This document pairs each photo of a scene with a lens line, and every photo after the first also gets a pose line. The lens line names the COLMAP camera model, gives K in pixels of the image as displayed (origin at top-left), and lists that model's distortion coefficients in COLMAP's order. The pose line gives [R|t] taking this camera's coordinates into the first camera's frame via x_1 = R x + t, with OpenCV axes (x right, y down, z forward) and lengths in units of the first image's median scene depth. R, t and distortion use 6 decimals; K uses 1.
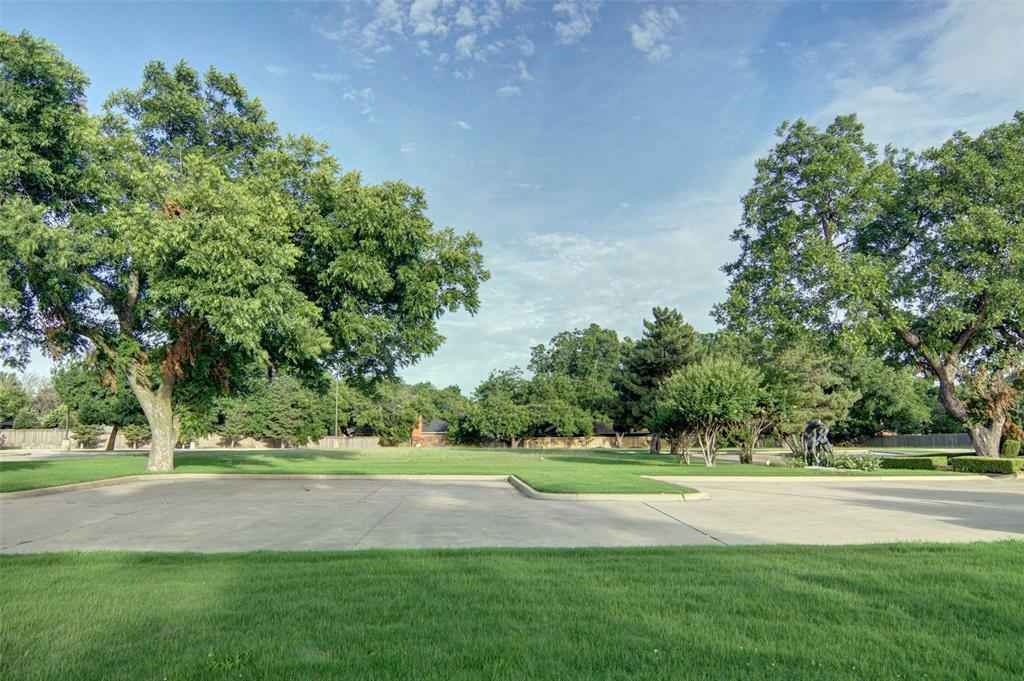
lens RADIAL K [[832.8, 0, 512.0], [0, 832.8, 340.5], [0, 0, 1]] dist [0.000163, -0.005635]
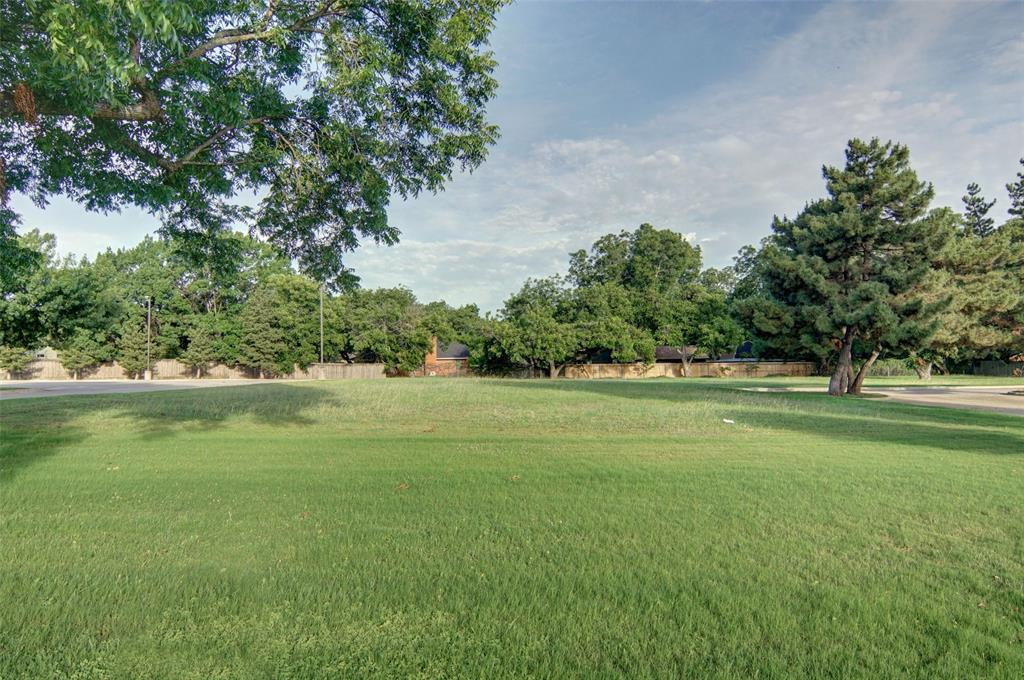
lens RADIAL K [[832.8, 0, 512.0], [0, 832.8, 340.0], [0, 0, 1]] dist [0.000163, -0.005635]
pose [[0.999910, -0.002140, -0.013230, -0.027012], [0.003315, 0.995990, 0.089403, 0.022556], [0.012985, -0.089439, 0.995908, 0.215079]]
